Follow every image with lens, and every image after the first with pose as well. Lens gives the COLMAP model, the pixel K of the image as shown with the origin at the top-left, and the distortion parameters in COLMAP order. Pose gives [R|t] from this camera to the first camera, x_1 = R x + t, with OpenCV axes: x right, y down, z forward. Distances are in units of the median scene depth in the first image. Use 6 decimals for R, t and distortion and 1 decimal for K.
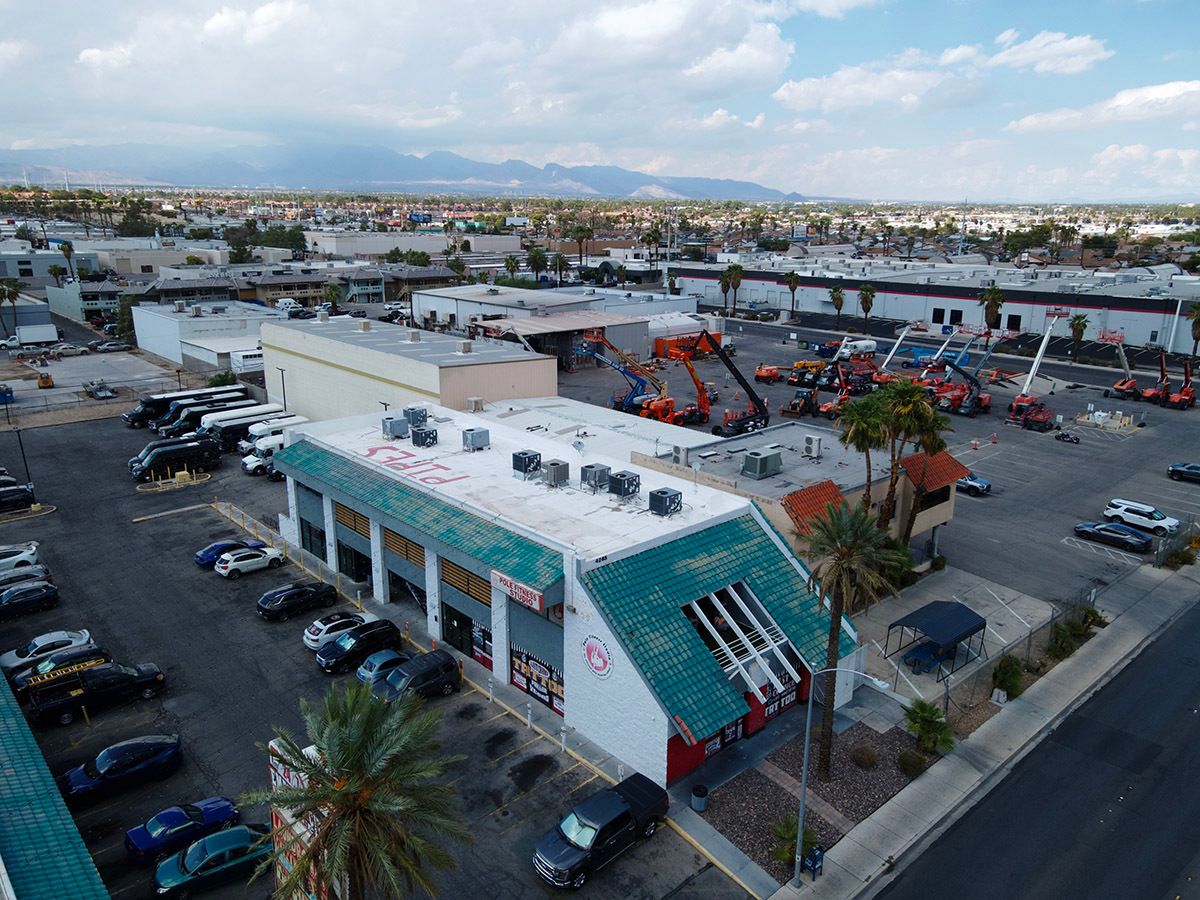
lens RADIAL K [[875.7, 0, 596.8], [0, 875.7, 448.0], [0, 0, 1]] dist [0.045043, 0.005129]
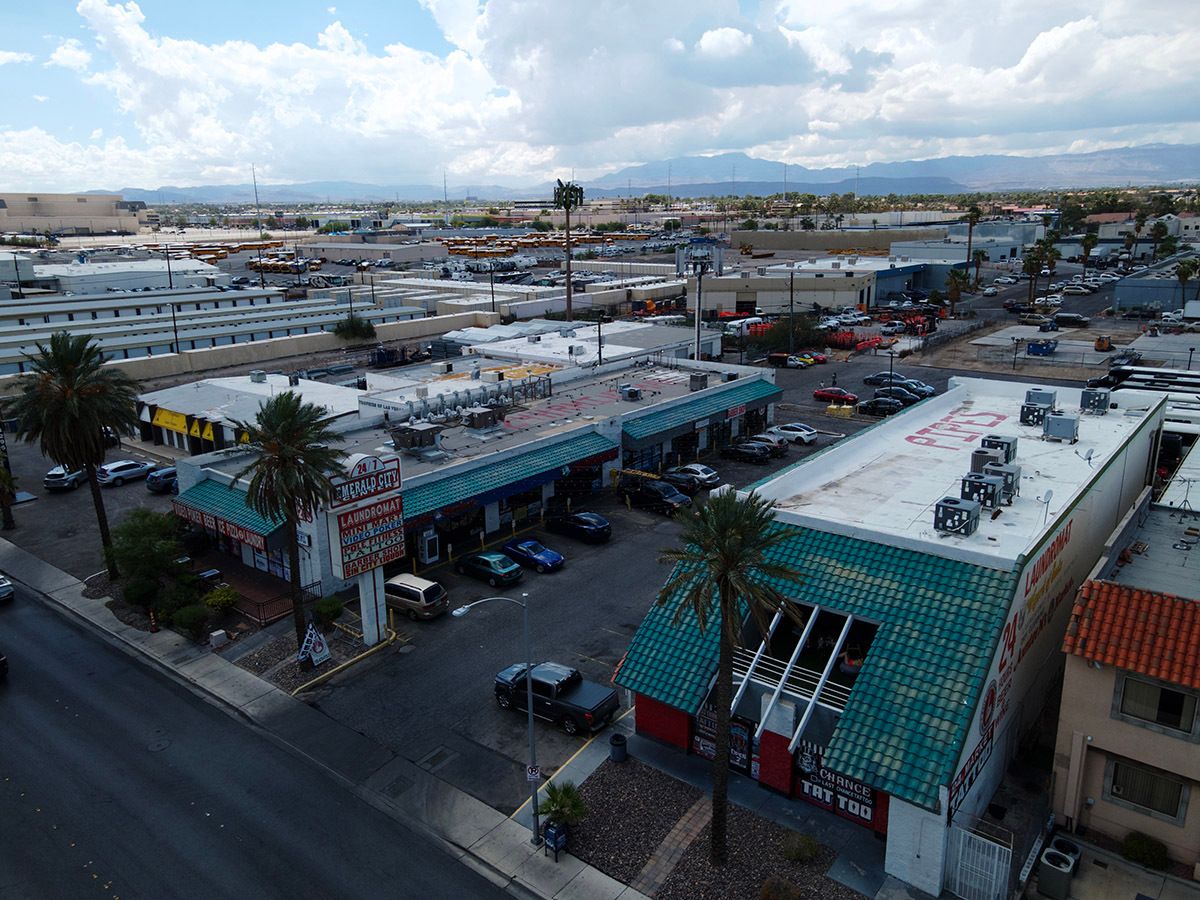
lens RADIAL K [[875.7, 0, 596.8], [0, 875.7, 448.0], [0, 0, 1]] dist [0.045043, 0.005129]
pose [[0.170646, 0.254176, -0.951984, 0.682657], [-0.249044, 0.945912, 0.207913, -0.066931], [0.953340, 0.201606, 0.224717, 0.525525]]
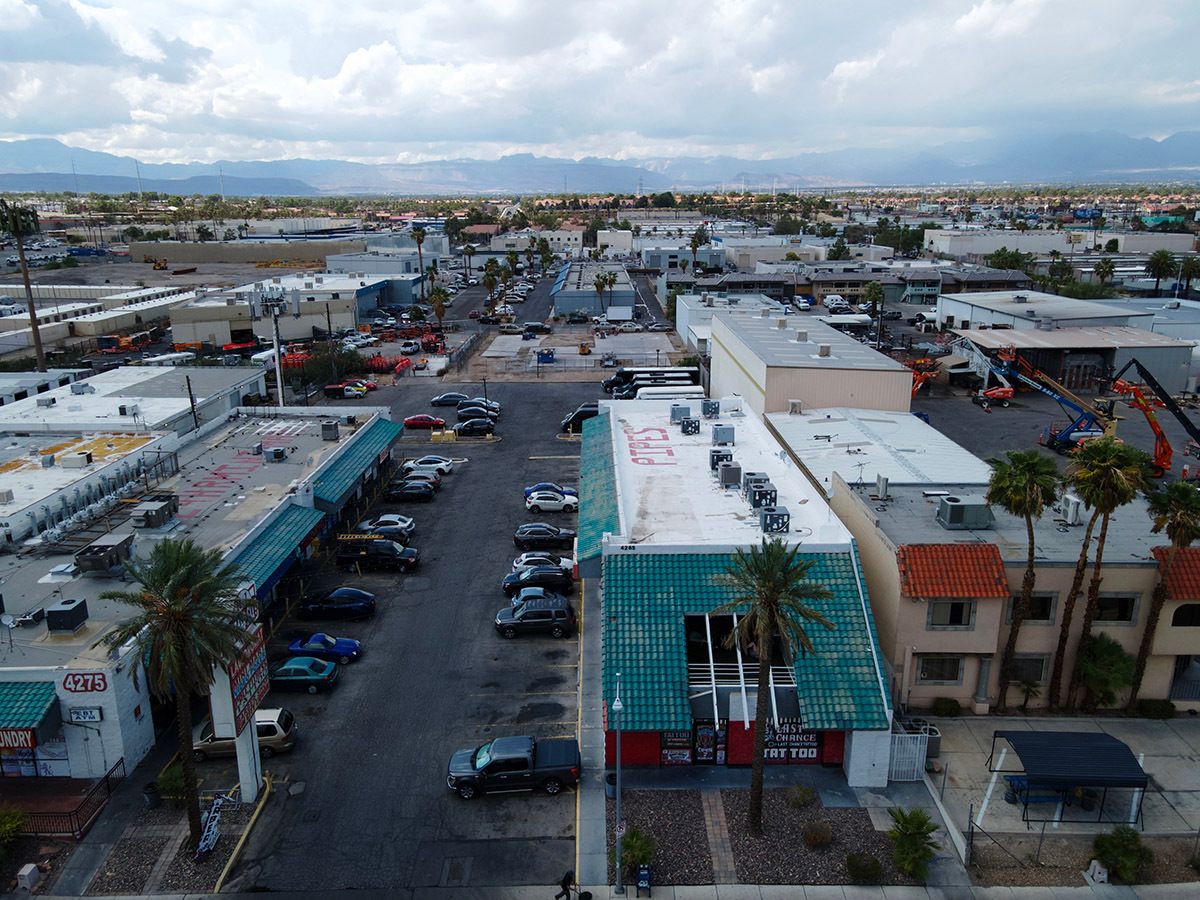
lens RADIAL K [[875.7, 0, 596.8], [0, 875.7, 448.0], [0, 0, 1]] dist [0.045043, 0.005129]
pose [[0.748664, 0.170702, -0.640596, 0.522848], [-0.168689, 0.983528, 0.064939, -0.045376], [0.641129, 0.059444, 0.765127, 0.123446]]
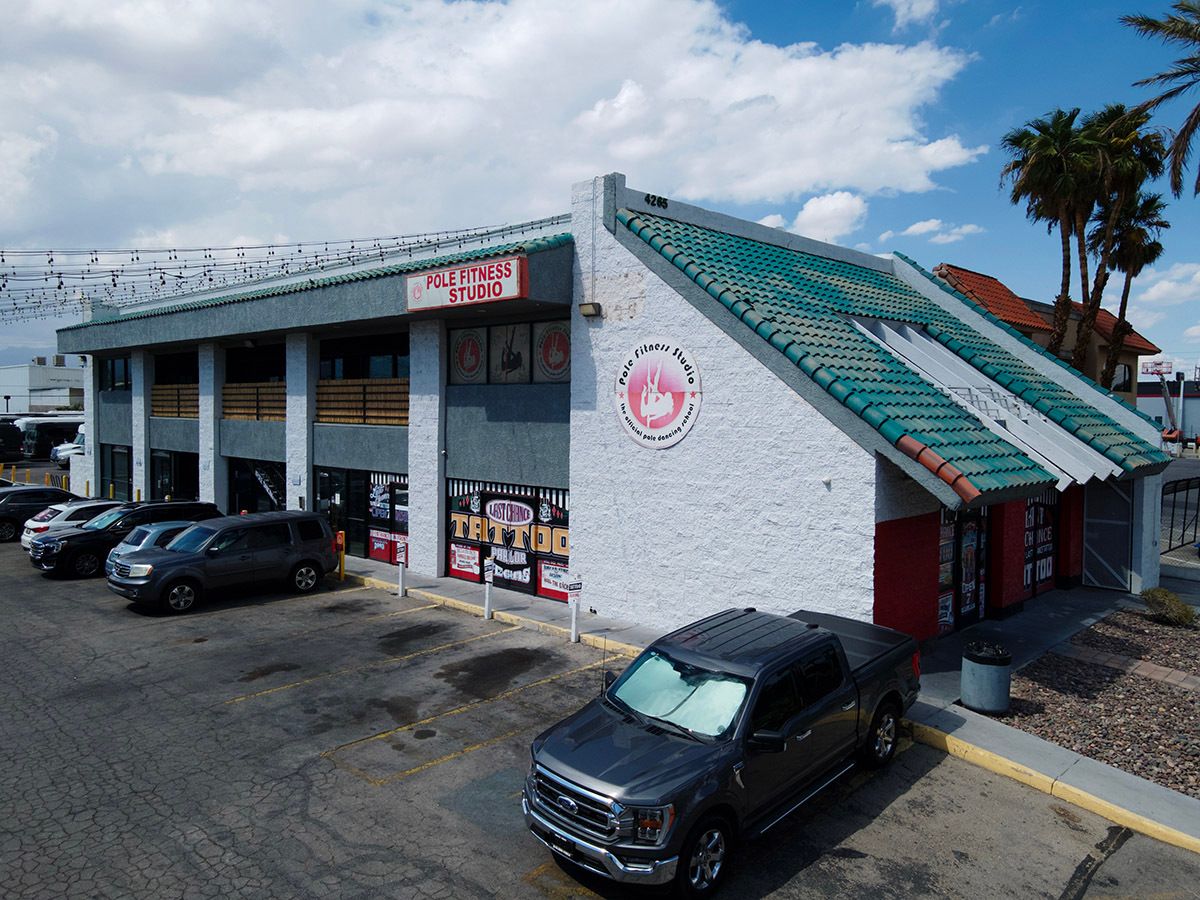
lens RADIAL K [[875.7, 0, 596.8], [0, 875.7, 448.0], [0, 0, 1]] dist [0.045043, 0.005129]
pose [[0.997490, 0.000329, 0.070801, -0.046606], [0.015194, 0.975695, -0.218606, 0.285394], [-0.069152, 0.219133, 0.973241, 0.484177]]
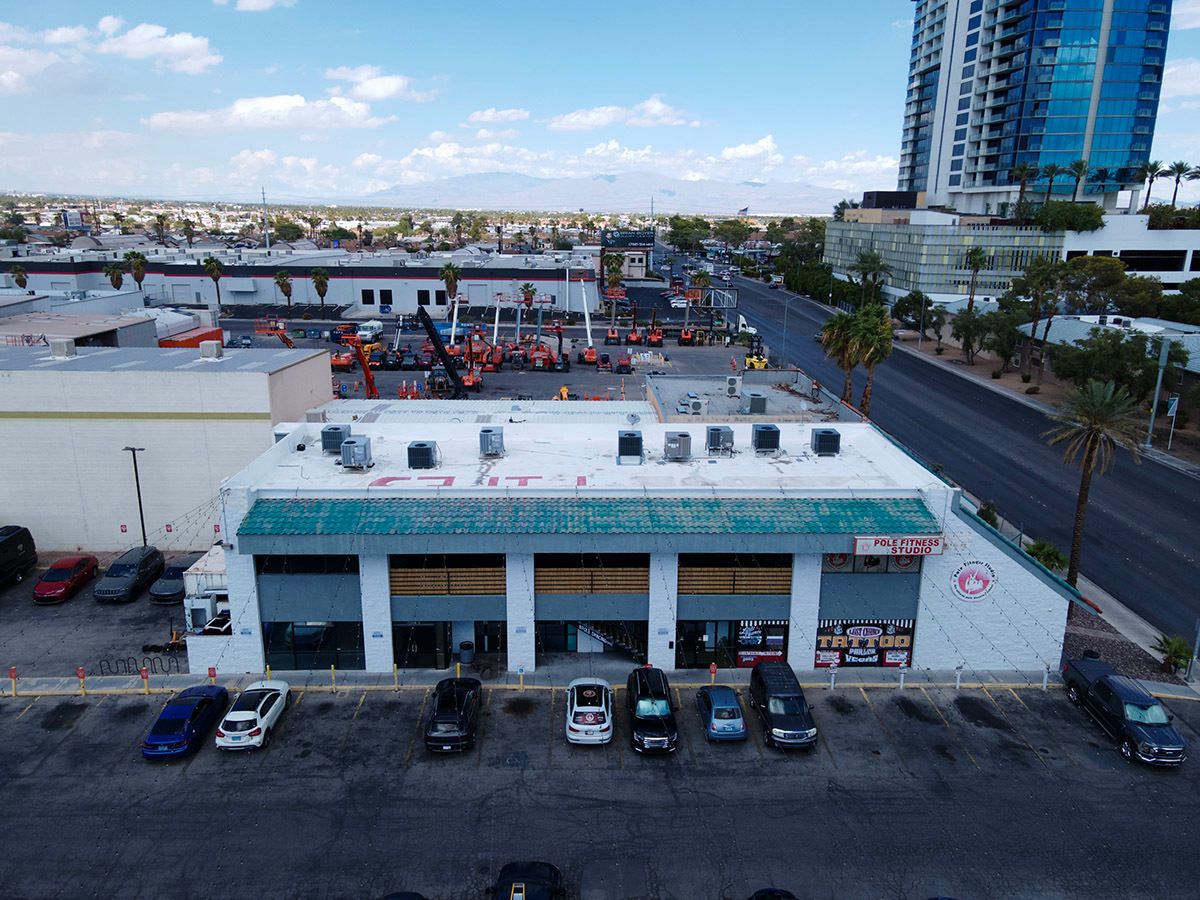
lens RADIAL K [[875.6, 0, 596.3], [0, 875.6, 450.8], [0, 0, 1]] dist [0.038404, 0.009156]
pose [[0.647623, -0.198731, 0.735588, -0.800288], [0.194485, 0.976525, 0.092596, -0.068638], [-0.736722, 0.083094, 0.671071, 0.507262]]
